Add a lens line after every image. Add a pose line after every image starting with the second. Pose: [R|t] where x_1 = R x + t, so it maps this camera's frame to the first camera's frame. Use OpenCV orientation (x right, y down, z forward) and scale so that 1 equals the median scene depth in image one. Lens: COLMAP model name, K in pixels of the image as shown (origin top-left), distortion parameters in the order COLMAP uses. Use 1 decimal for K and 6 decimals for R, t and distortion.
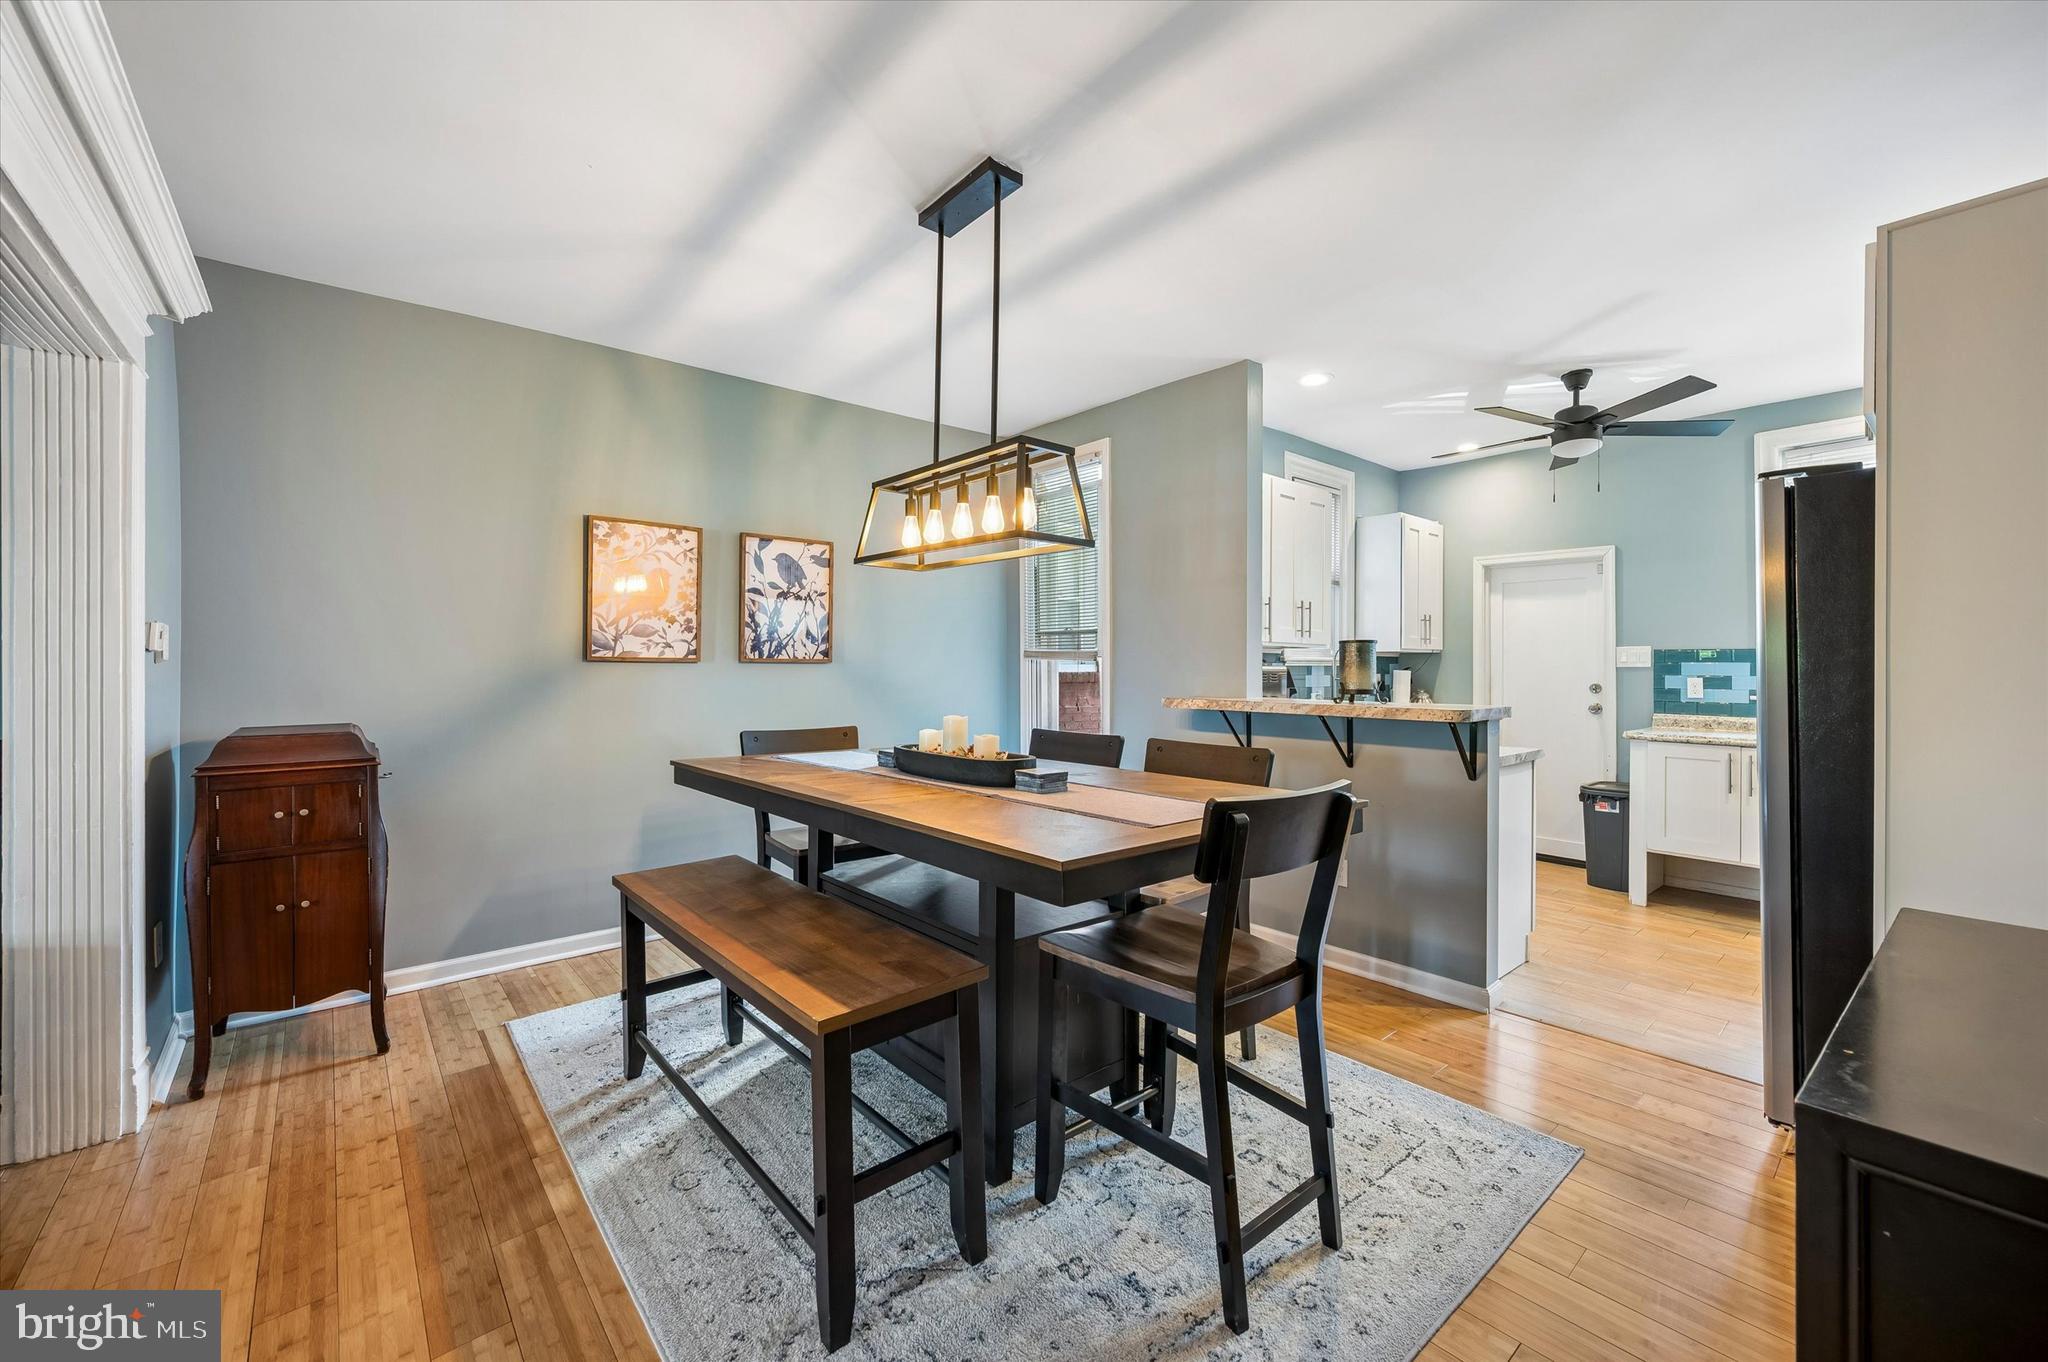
lens RADIAL K [[811.7, 0, 1013.6], [0, 811.7, 665.7], [0, 0, 1]] dist [0.001879, -0.000257]
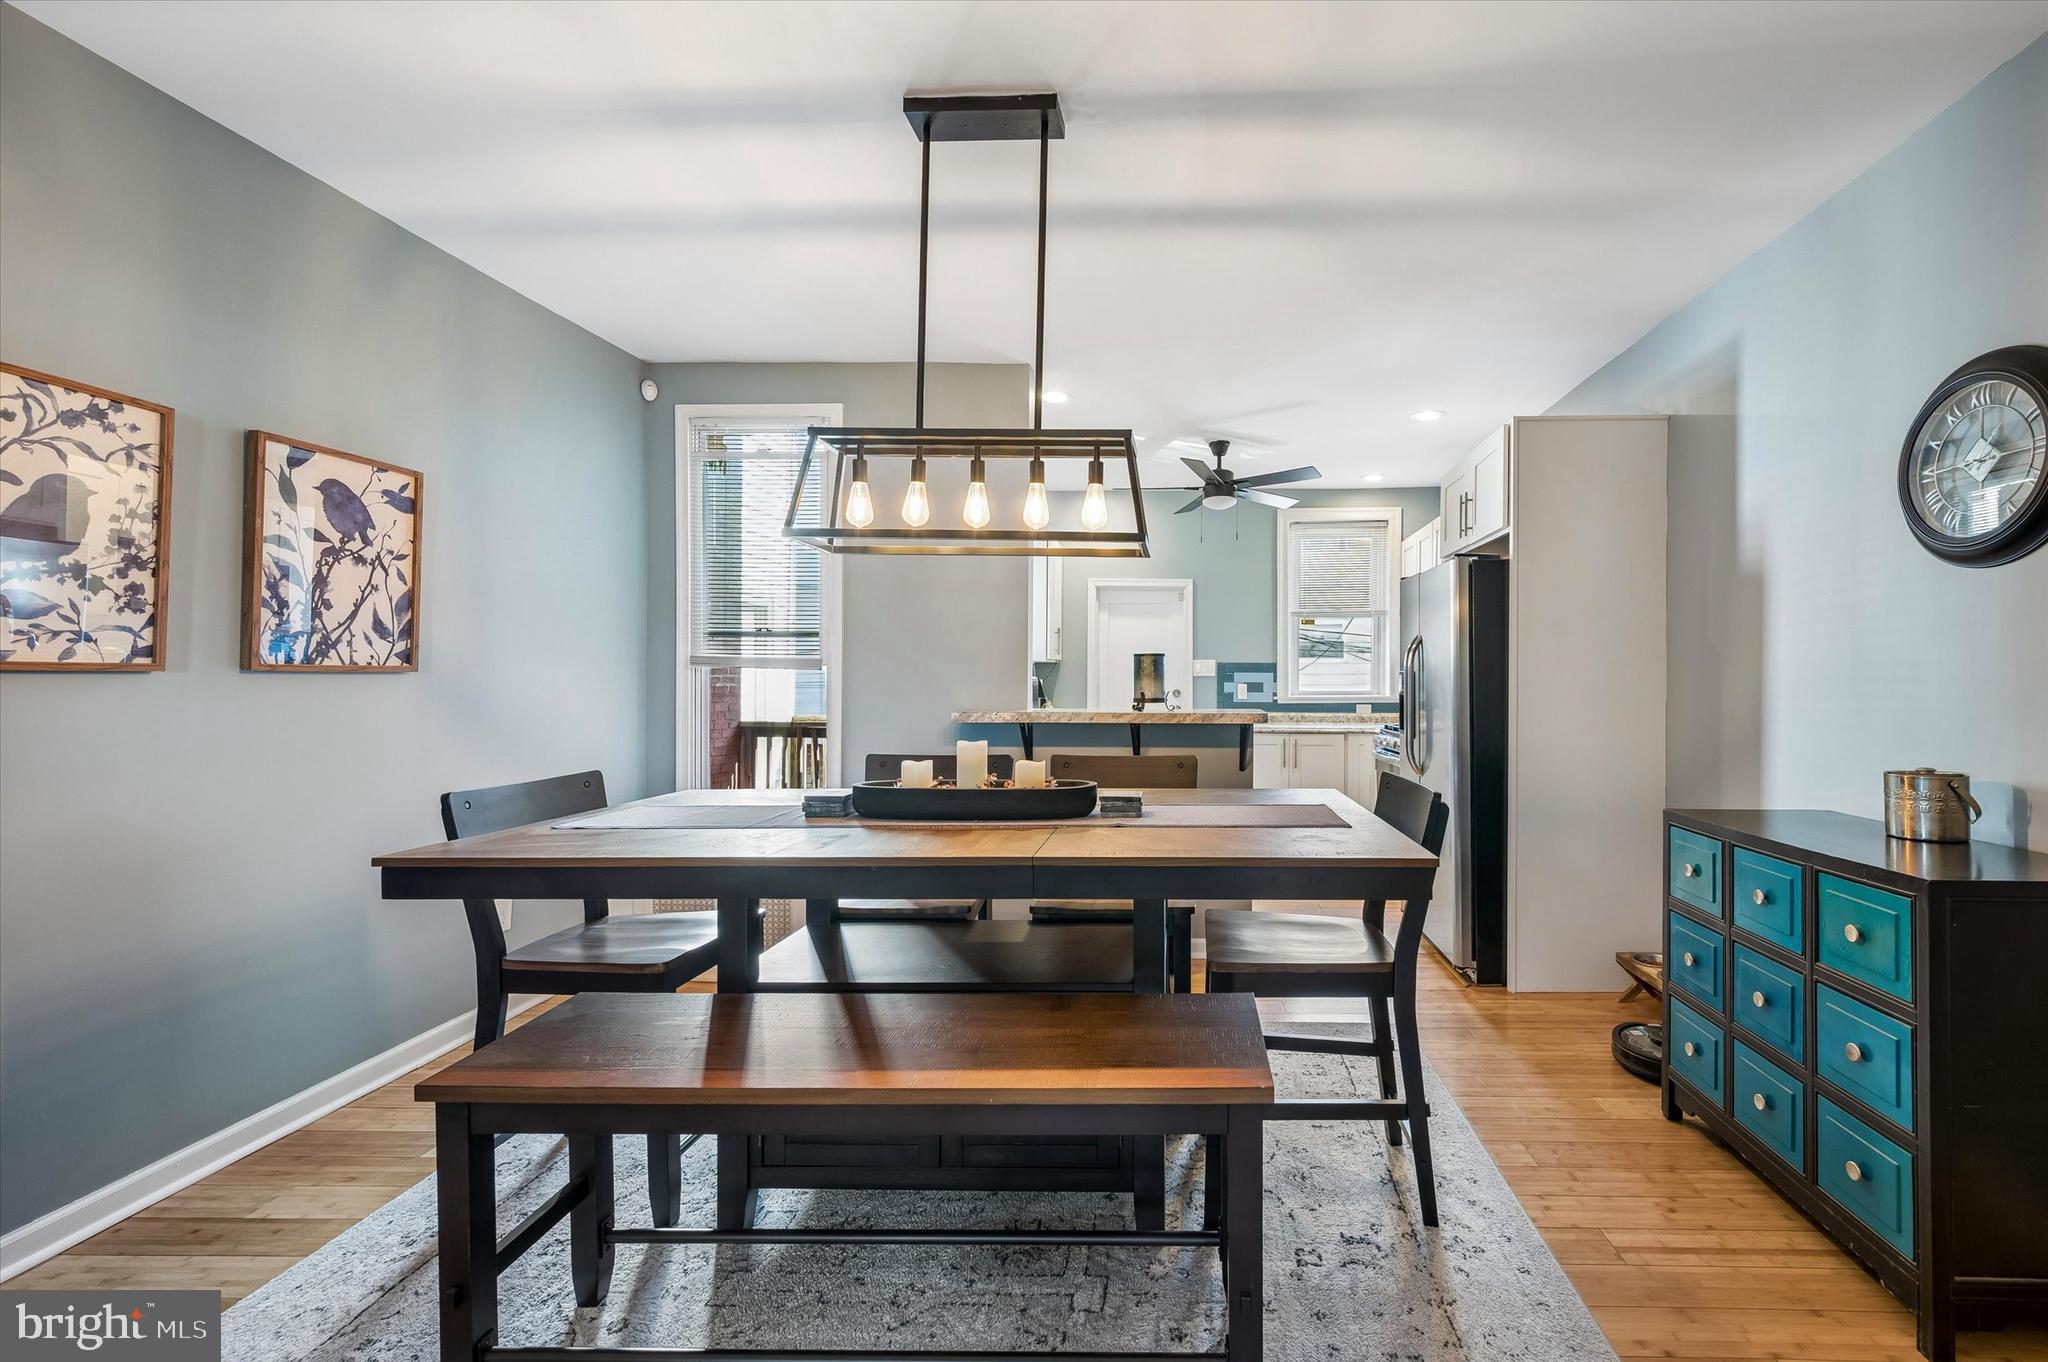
lens RADIAL K [[874.2, 0, 1168.6], [0, 874.2, 675.3], [0, 0, 1]] dist [-0.006029, 0.001345]
pose [[0.659739, -0.001147, 0.751494, -0.364179], [-0.002053, 0.999992, 0.003329, -0.004919], [-0.751492, -0.003739, 0.659731, 0.163163]]
